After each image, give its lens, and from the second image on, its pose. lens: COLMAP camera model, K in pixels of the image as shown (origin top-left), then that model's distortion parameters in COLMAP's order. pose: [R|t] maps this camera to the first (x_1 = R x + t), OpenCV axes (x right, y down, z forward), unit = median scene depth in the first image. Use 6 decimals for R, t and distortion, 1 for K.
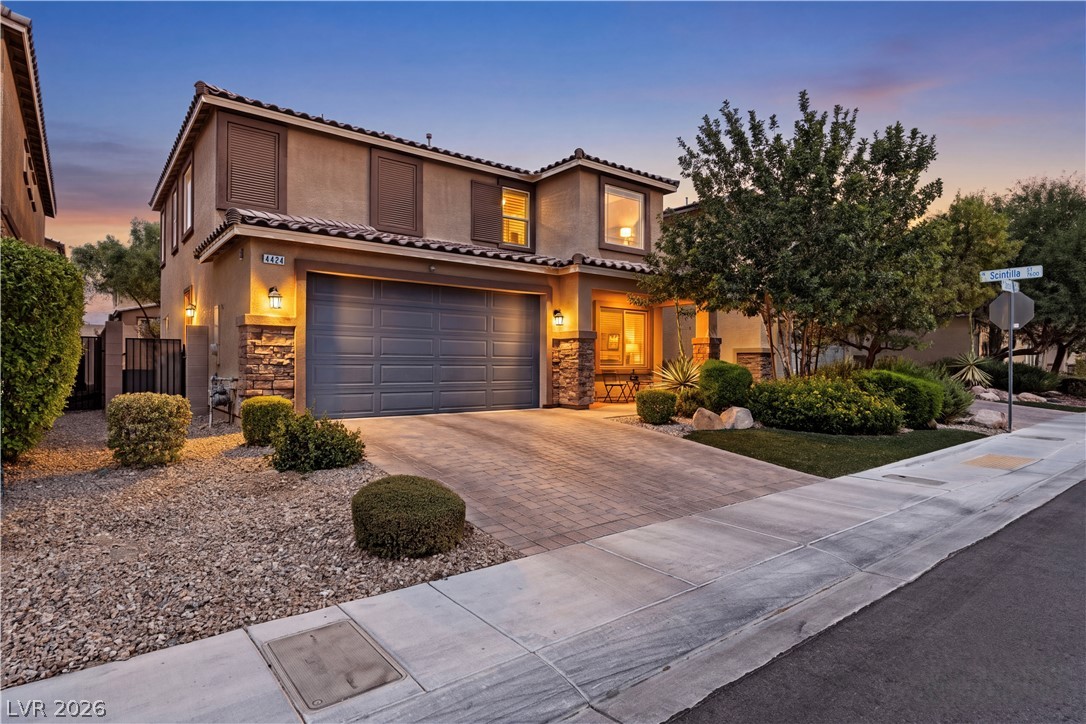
lens RADIAL K [[588.2, 0, 546.0], [0, 588.2, 366.9], [0, 0, 1]] dist [-0.000737, 0.000006]
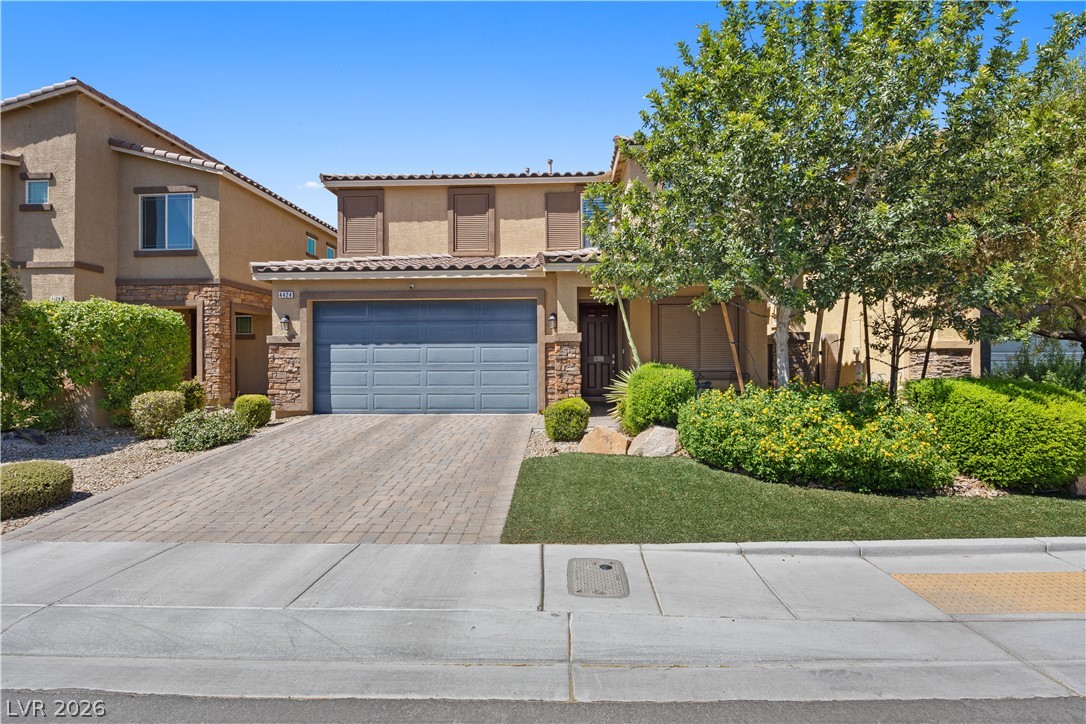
lens RADIAL K [[512.4, 0, 543.0], [0, 512.4, 362.0], [0, 0, 1]] dist [-0.009725, -0.000494]
pose [[0.760087, -0.011369, -0.649722, 0.651721], [0.006015, 0.999927, -0.010459, -0.009032], [0.649793, 0.004042, 0.760100, 0.415643]]
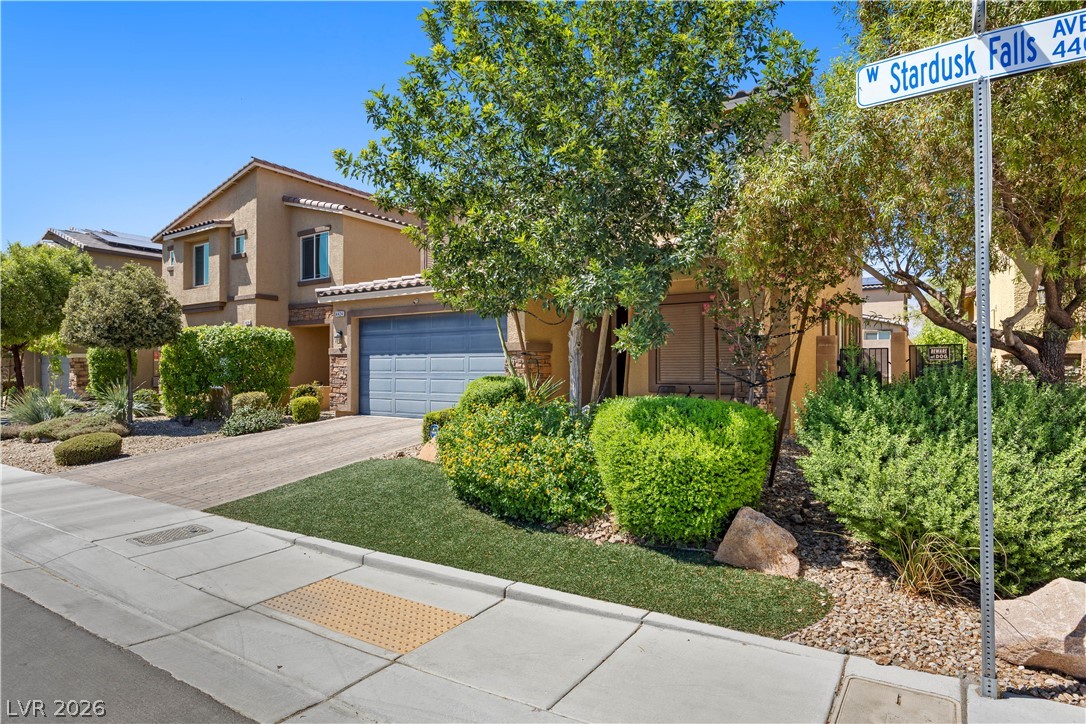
lens RADIAL K [[588.2, 0, 546.0], [0, 588.2, 366.9], [0, 0, 1]] dist [-0.000737, 0.000006]
pose [[0.325377, -0.011247, -0.945518, 1.080879], [-0.003972, 0.999904, -0.013260, -0.013958], [0.945576, 0.008070, 0.325301, 0.865287]]
